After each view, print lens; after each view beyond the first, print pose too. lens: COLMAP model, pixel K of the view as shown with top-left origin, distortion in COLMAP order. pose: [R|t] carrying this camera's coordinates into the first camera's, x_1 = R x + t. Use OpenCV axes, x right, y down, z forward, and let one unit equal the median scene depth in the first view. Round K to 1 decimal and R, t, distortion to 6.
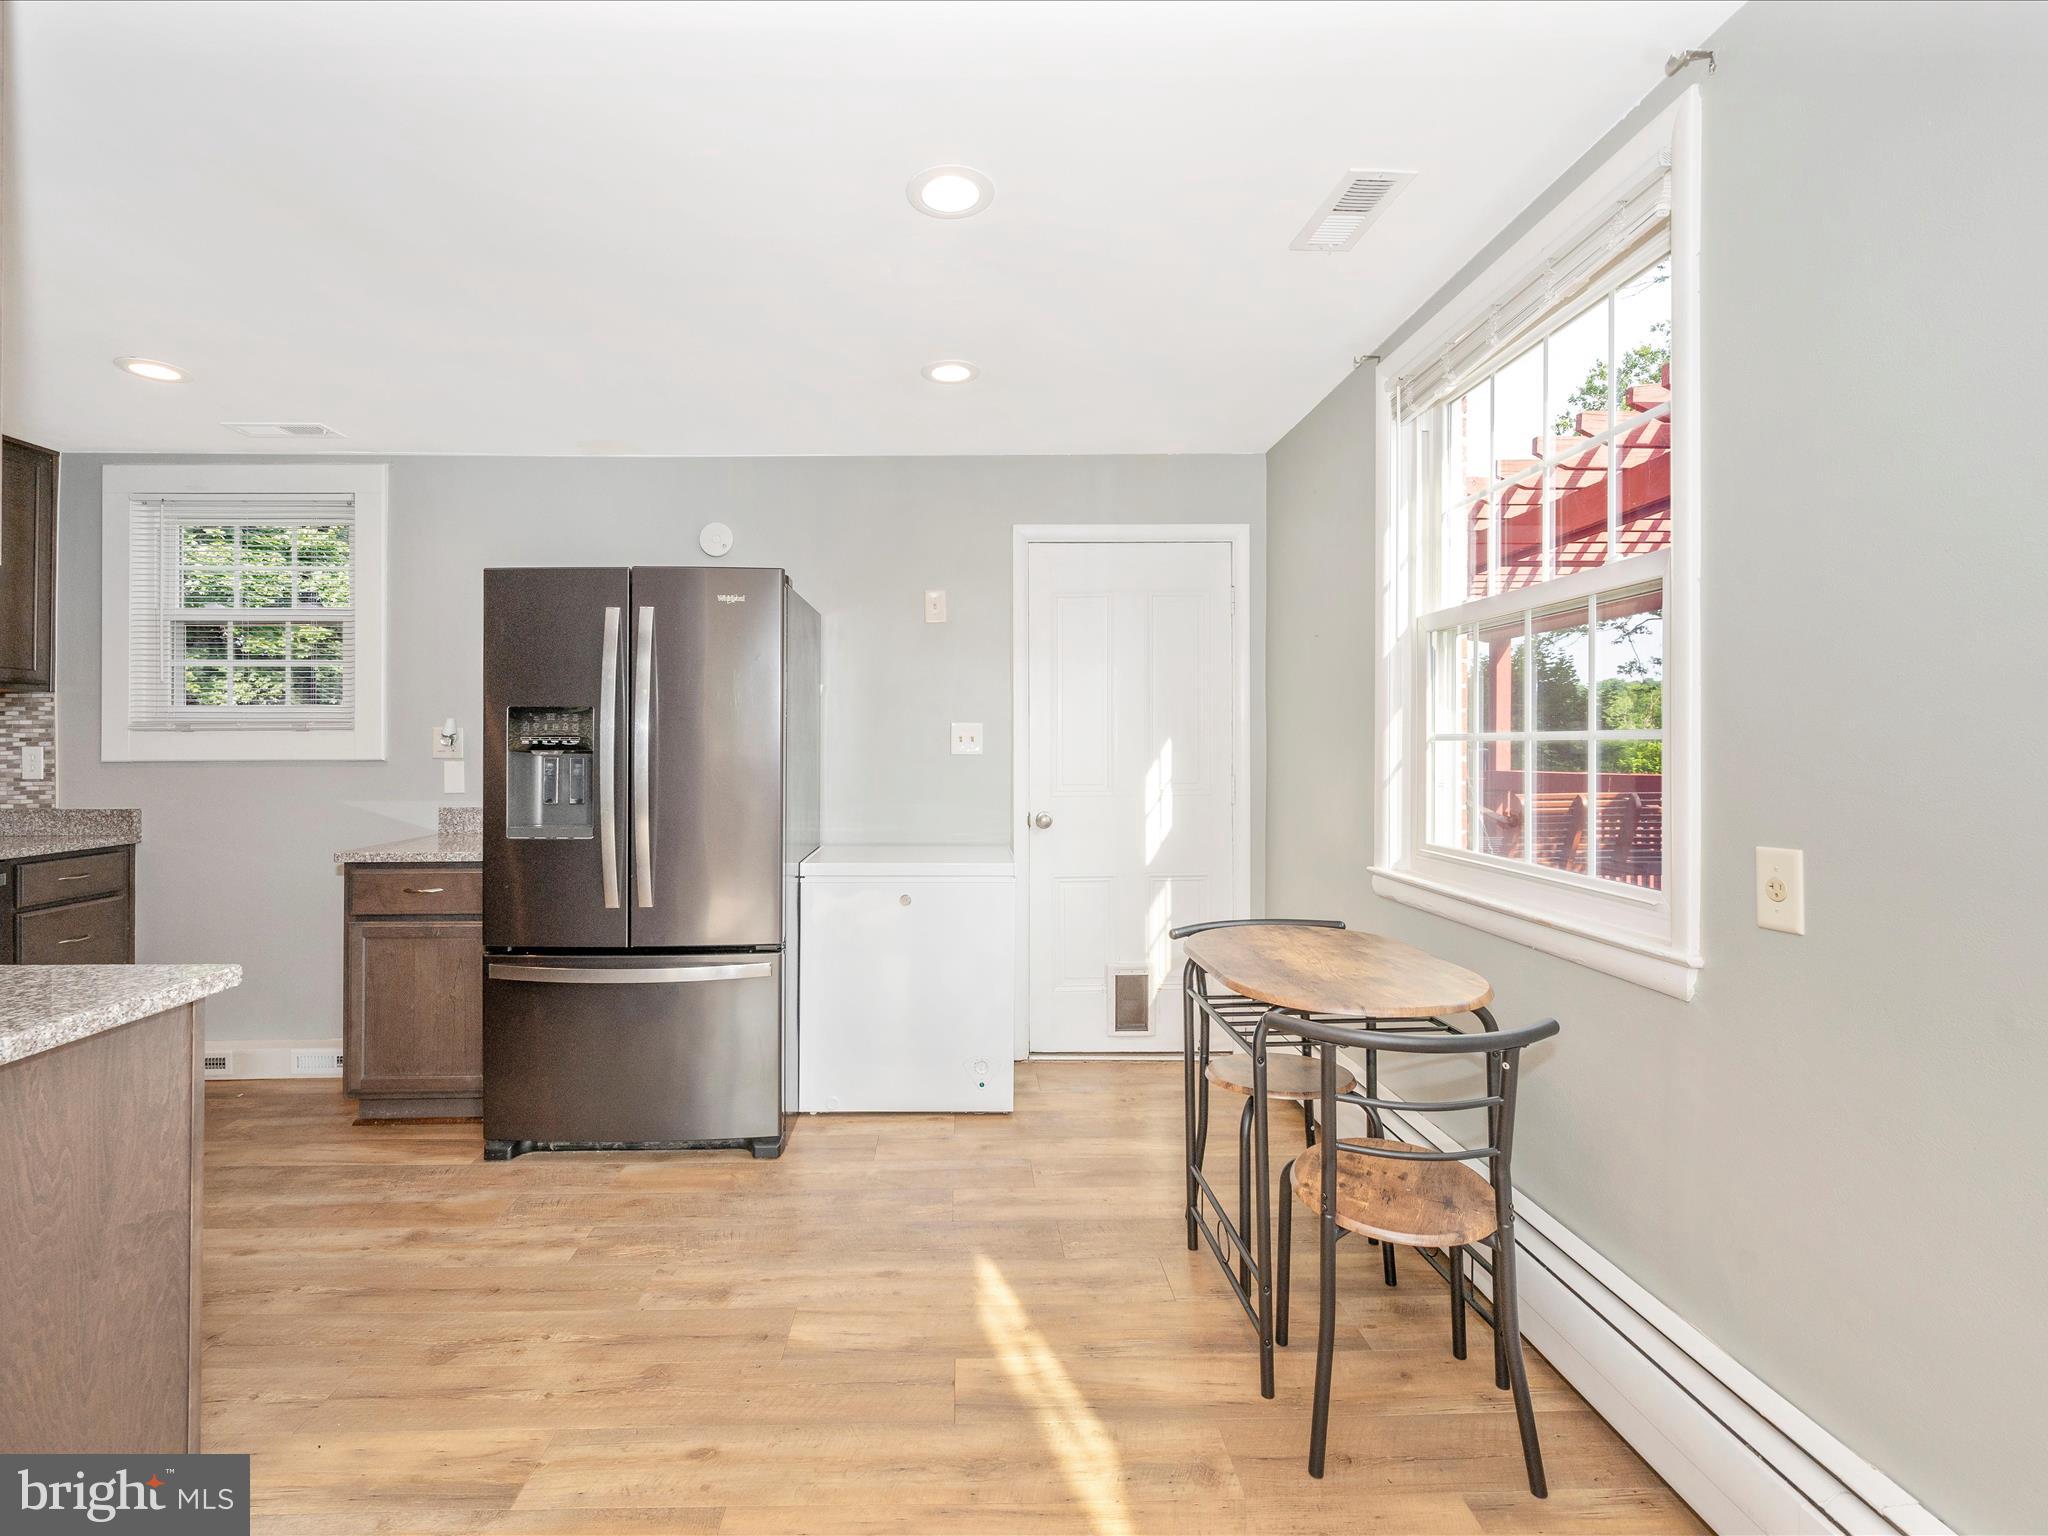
lens RADIAL K [[938.9, 0, 983.9], [0, 938.9, 745.6], [0, 0, 1]] dist [0.004466, -0.001482]
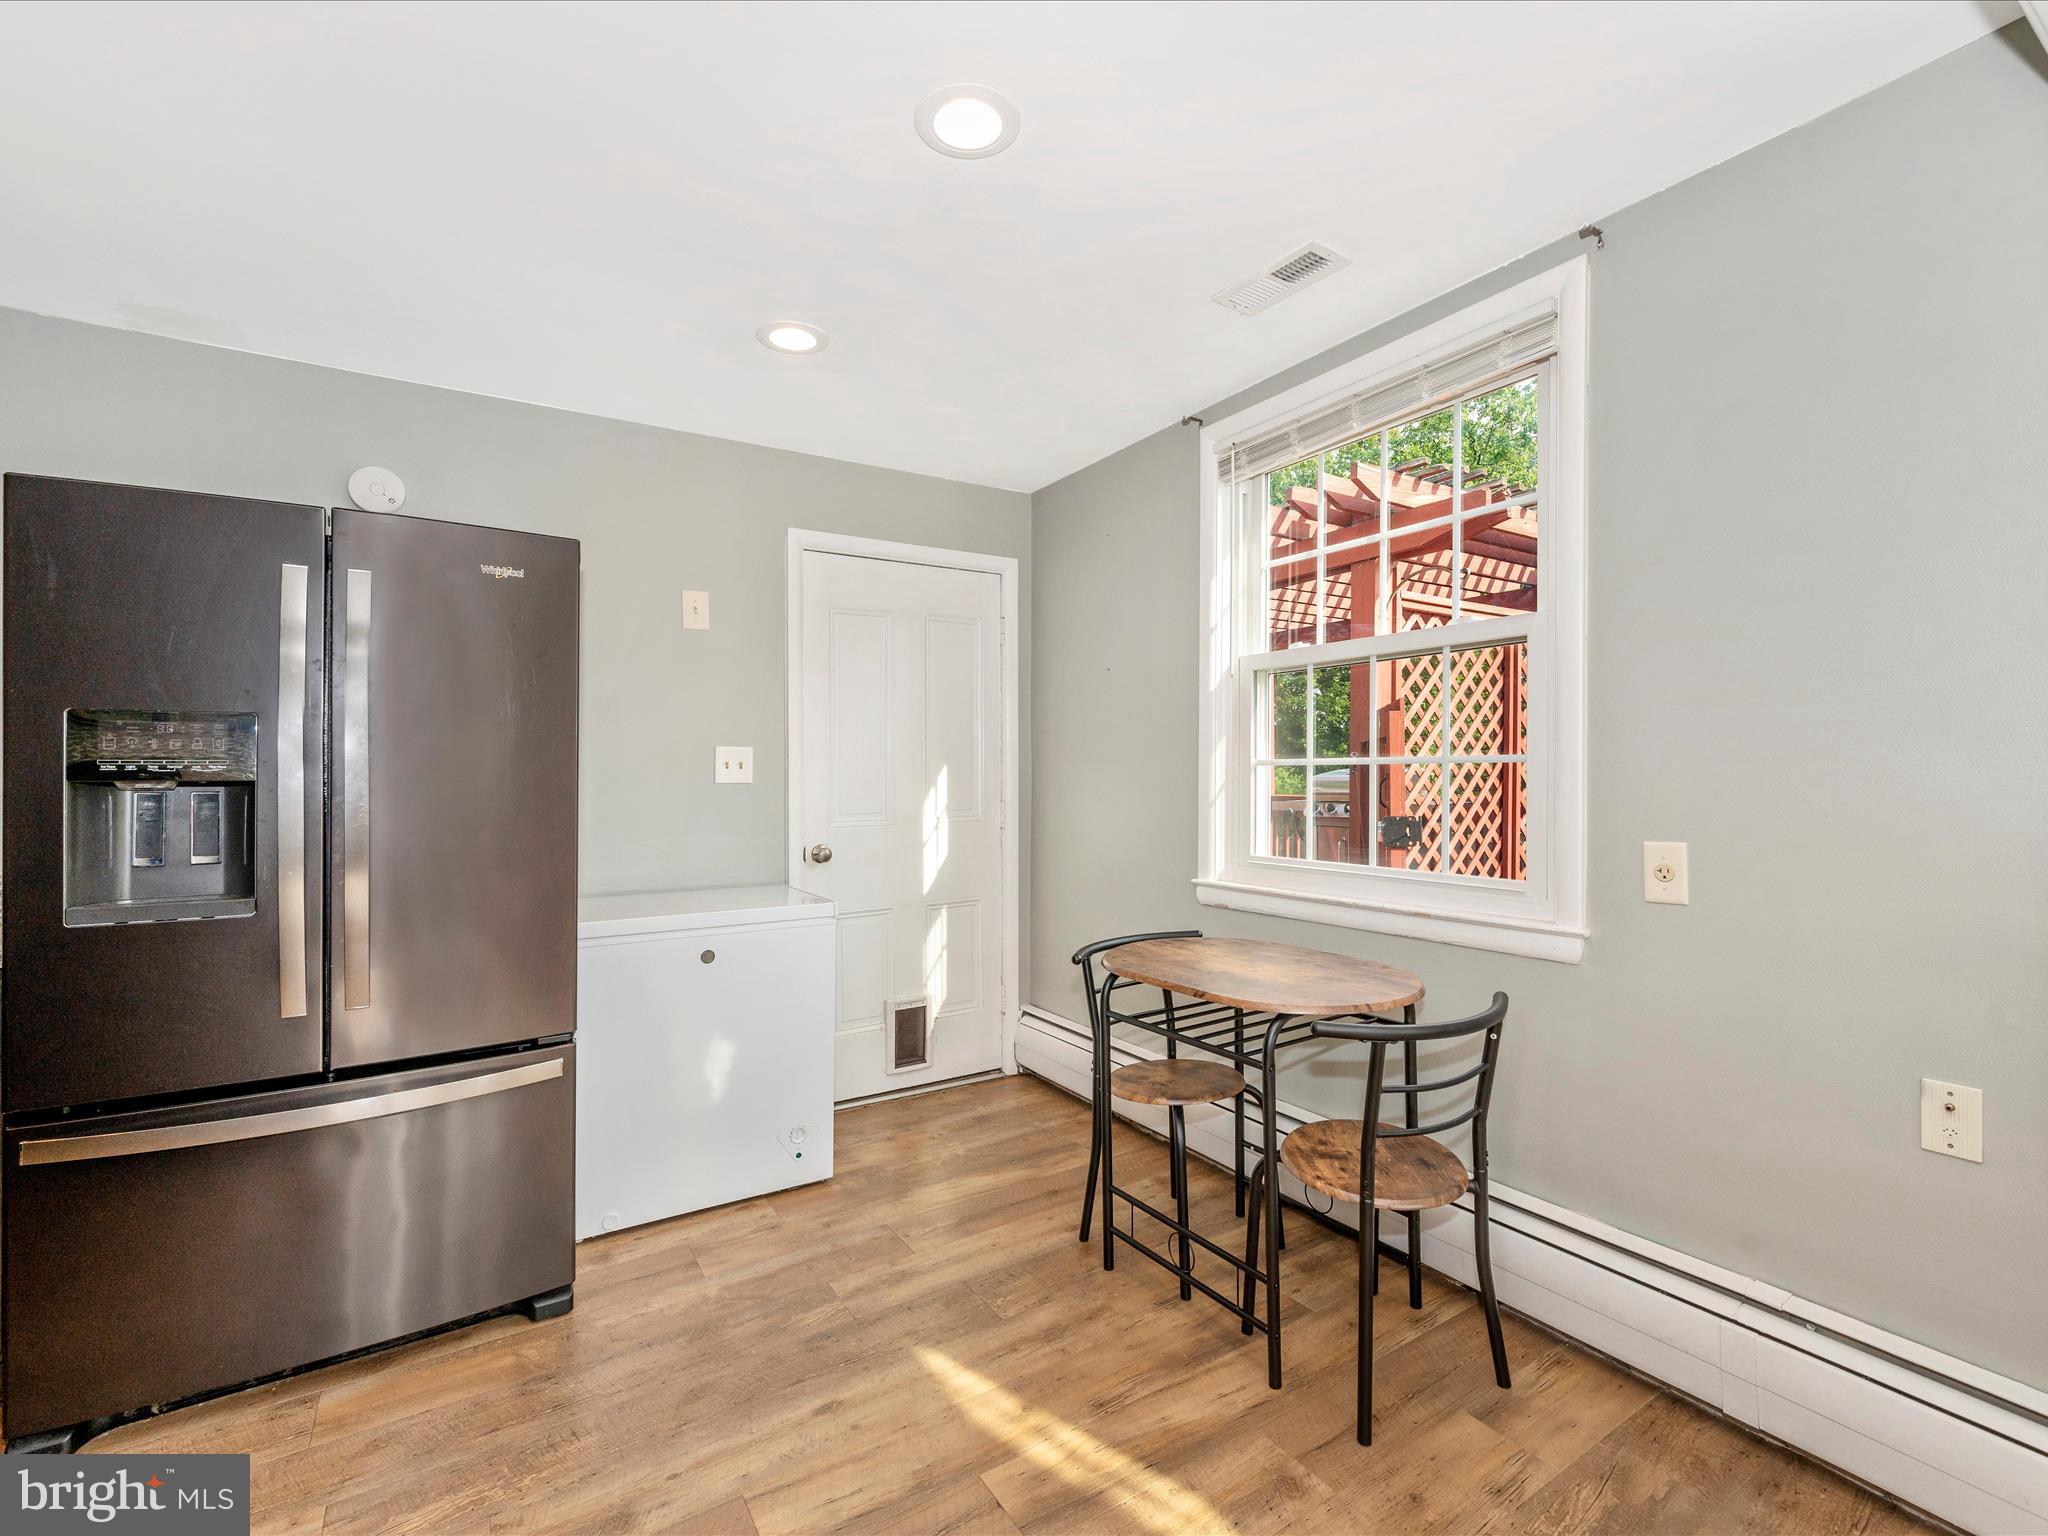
lens RADIAL K [[895.9, 0, 1029.8], [0, 895.9, 778.5], [0, 0, 1]] dist [0.003433, -0.001003]
pose [[0.850180, -0.007141, 0.526444, -0.361860], [0.005572, 0.999974, 0.004565, 0.004659], [-0.526463, -0.000948, 0.850198, 0.233199]]
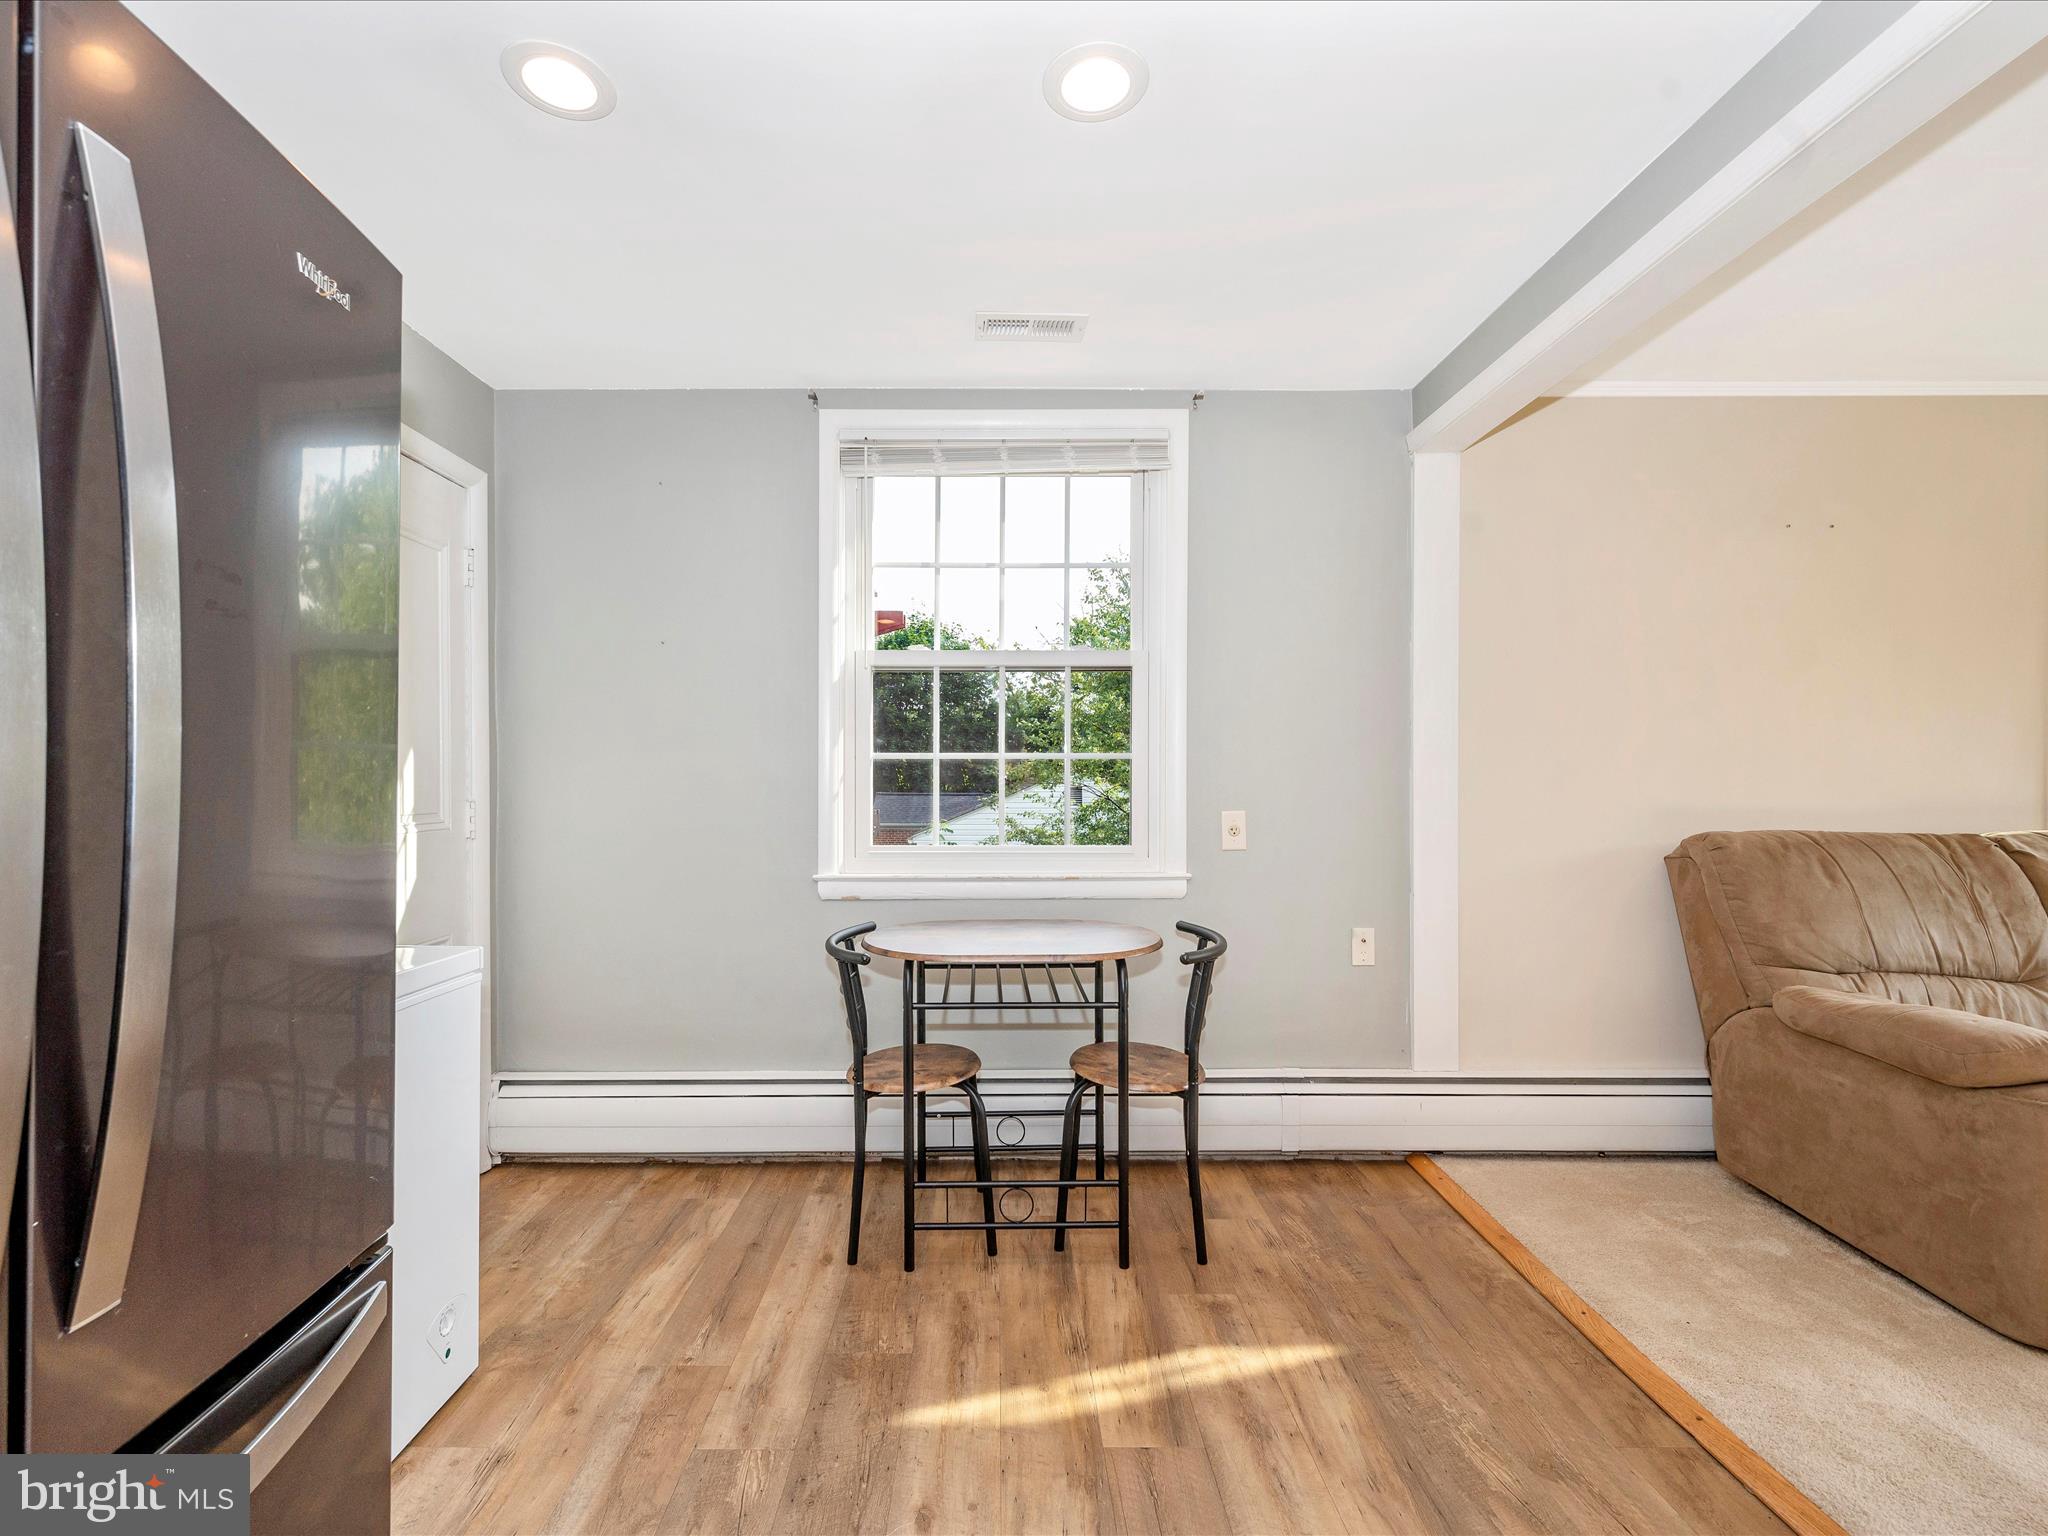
lens RADIAL K [[938.9, 0, 951.7], [0, 938.9, 806.8], [0, 0, 1]] dist [0.004466, -0.001482]
pose [[0.022433, -0.017246, 0.999600, -0.765238], [0.000458, 0.999851, 0.017240, 0.038376], [-0.999748, 0.000071, 0.022437, 0.959490]]
